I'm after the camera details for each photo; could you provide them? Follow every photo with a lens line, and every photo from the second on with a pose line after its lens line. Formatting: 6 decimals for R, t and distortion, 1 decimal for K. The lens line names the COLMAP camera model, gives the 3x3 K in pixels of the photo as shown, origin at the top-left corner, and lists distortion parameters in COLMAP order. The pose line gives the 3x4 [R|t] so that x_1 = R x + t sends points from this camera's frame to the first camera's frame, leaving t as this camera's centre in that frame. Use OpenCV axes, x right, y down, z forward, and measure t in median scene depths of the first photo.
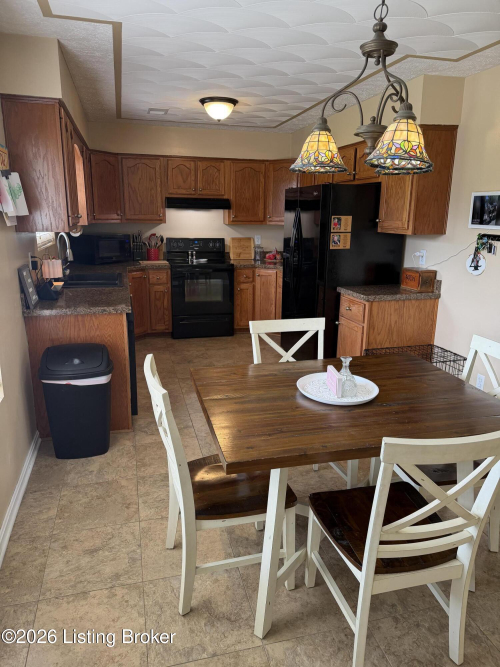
lens RADIAL K [[472.6, 0, 248.4], [0, 472.6, 334.8], [0, 0, 1]] dist [0.068130, -0.000425]
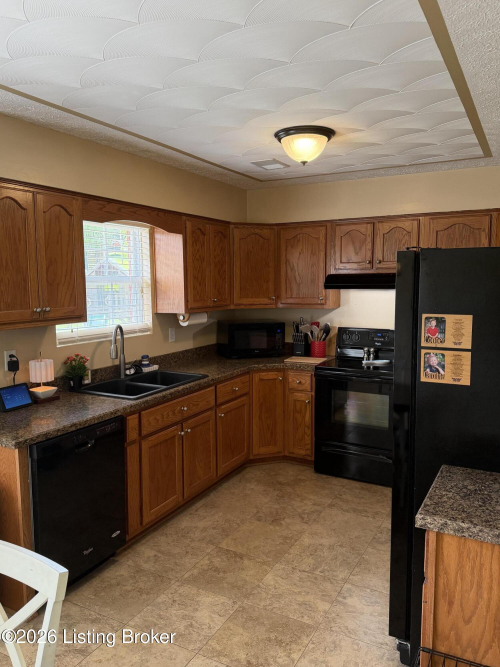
lens RADIAL K [[519.2, 0, 250.4], [0, 519.2, 330.2], [0, 0, 1]] dist [0.141627, -0.001953]
pose [[0.733360, 0.053262, -0.677751, 0.326014], [-0.159809, 0.982497, -0.095711, -0.123777], [0.660791, 0.178501, 0.729036, 0.398853]]
